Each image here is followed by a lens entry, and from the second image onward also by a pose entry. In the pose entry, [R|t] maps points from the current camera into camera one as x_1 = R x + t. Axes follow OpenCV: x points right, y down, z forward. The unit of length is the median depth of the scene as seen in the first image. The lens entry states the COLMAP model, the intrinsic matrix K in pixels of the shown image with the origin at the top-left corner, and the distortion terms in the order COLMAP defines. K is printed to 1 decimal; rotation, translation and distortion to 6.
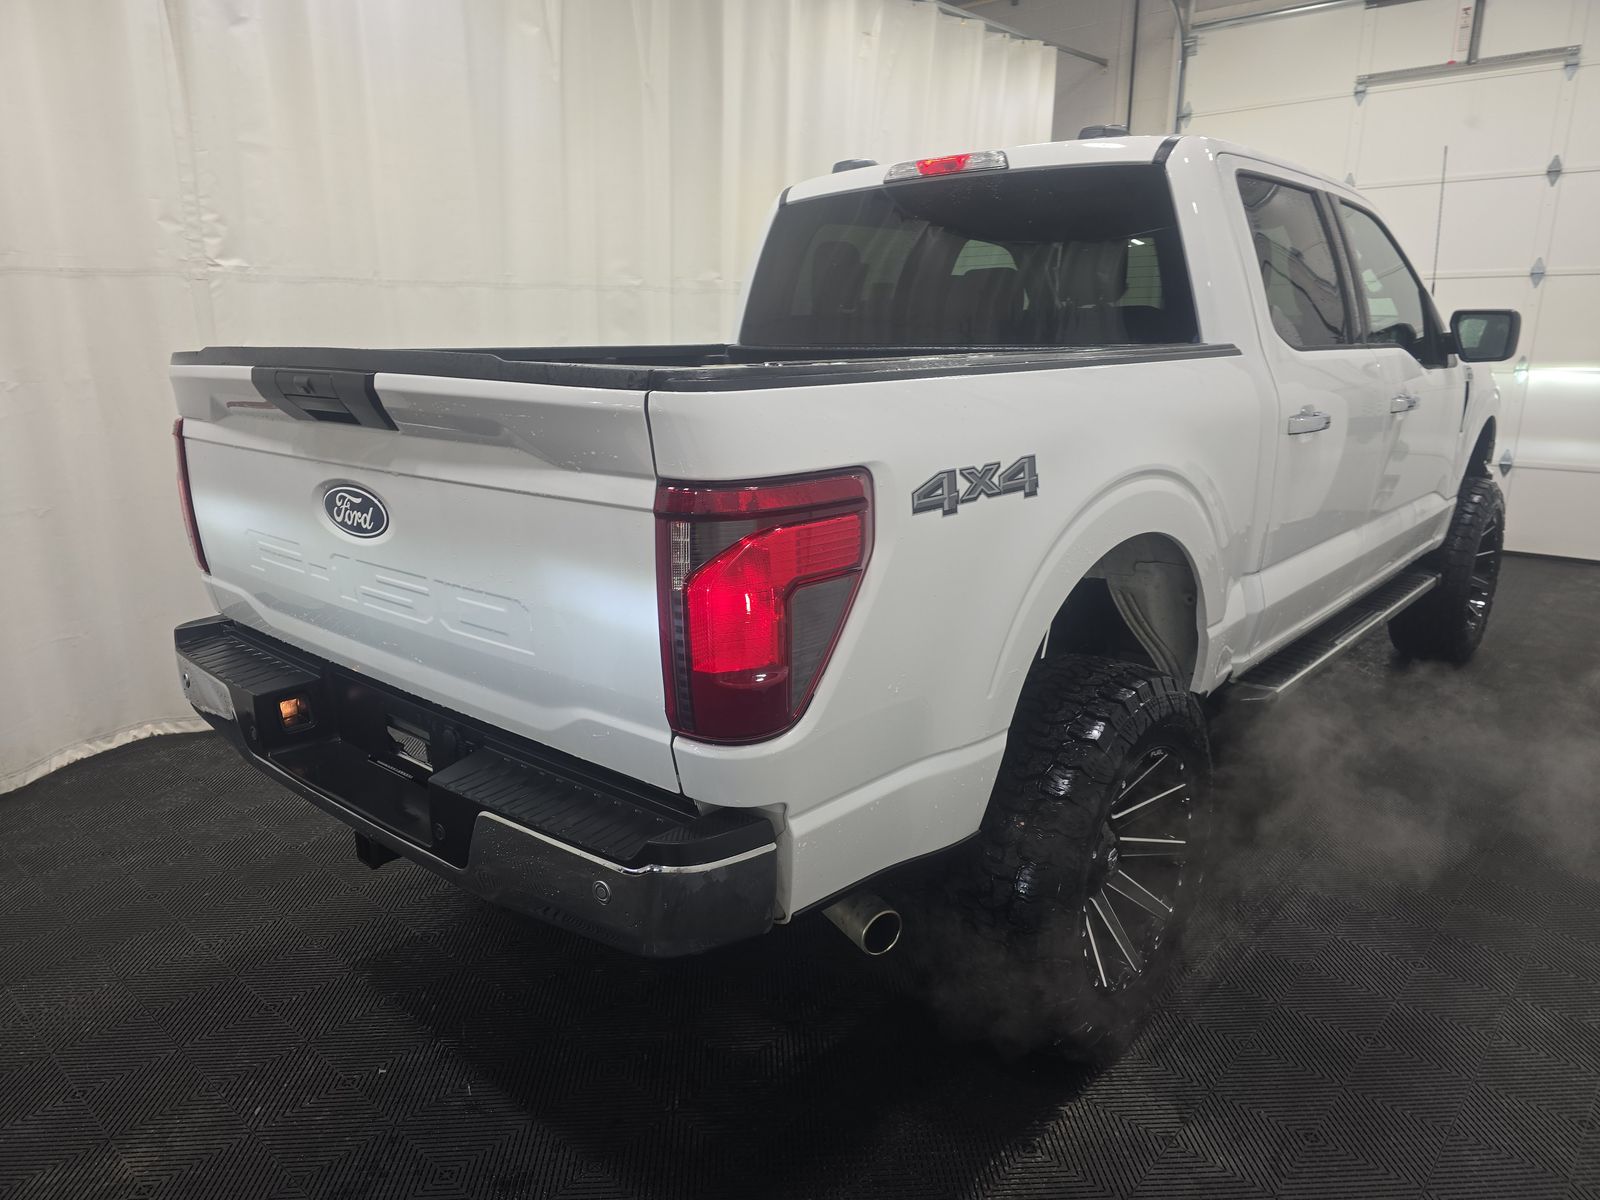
lens RADIAL K [[1078.0, 0, 811.1], [0, 1078.0, 595.8], [0, 0, 1]] dist [0.015301, -0.025459]
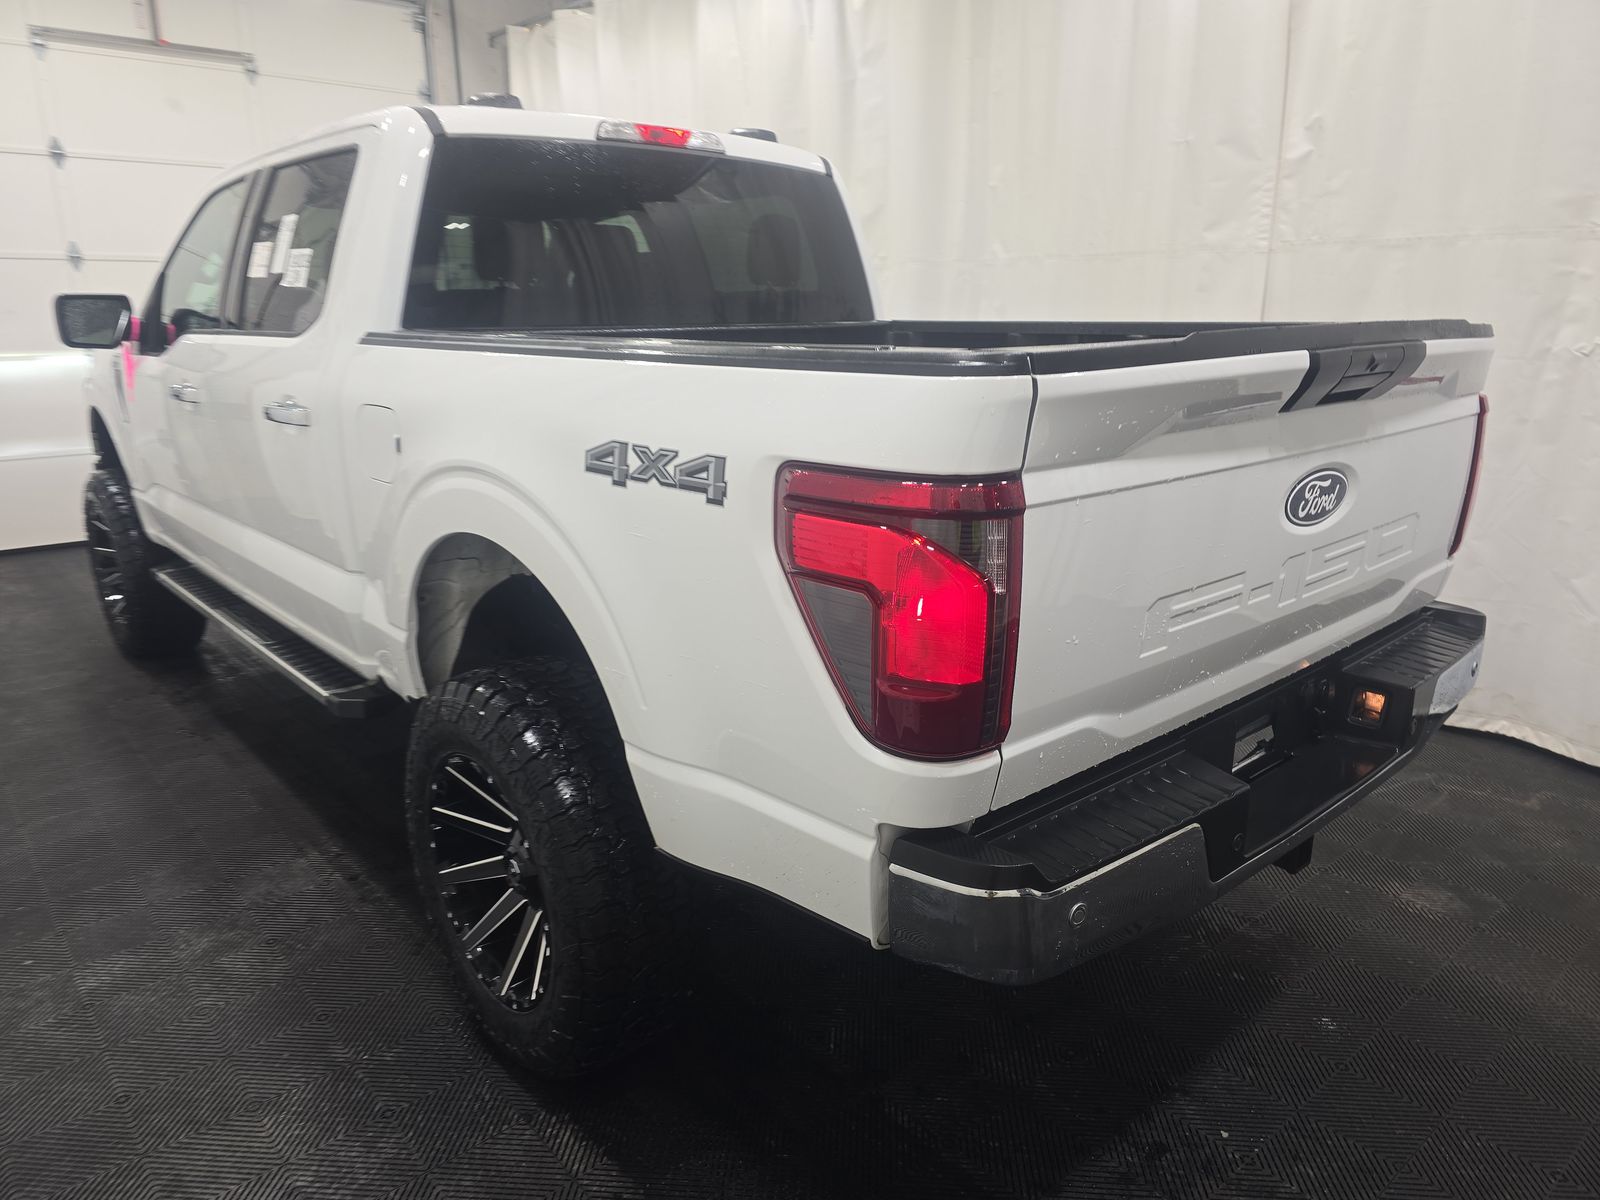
lens RADIAL K [[1078.0, 0, 801.3], [0, 1078.0, 590.8], [0, 0, 1]] dist [0.015301, -0.025459]
pose [[0.124842, -0.246377, 0.961100, -0.817673], [0.239895, 0.947432, 0.211712, -0.179484], [-0.962738, 0.204133, 0.177384, 0.746867]]
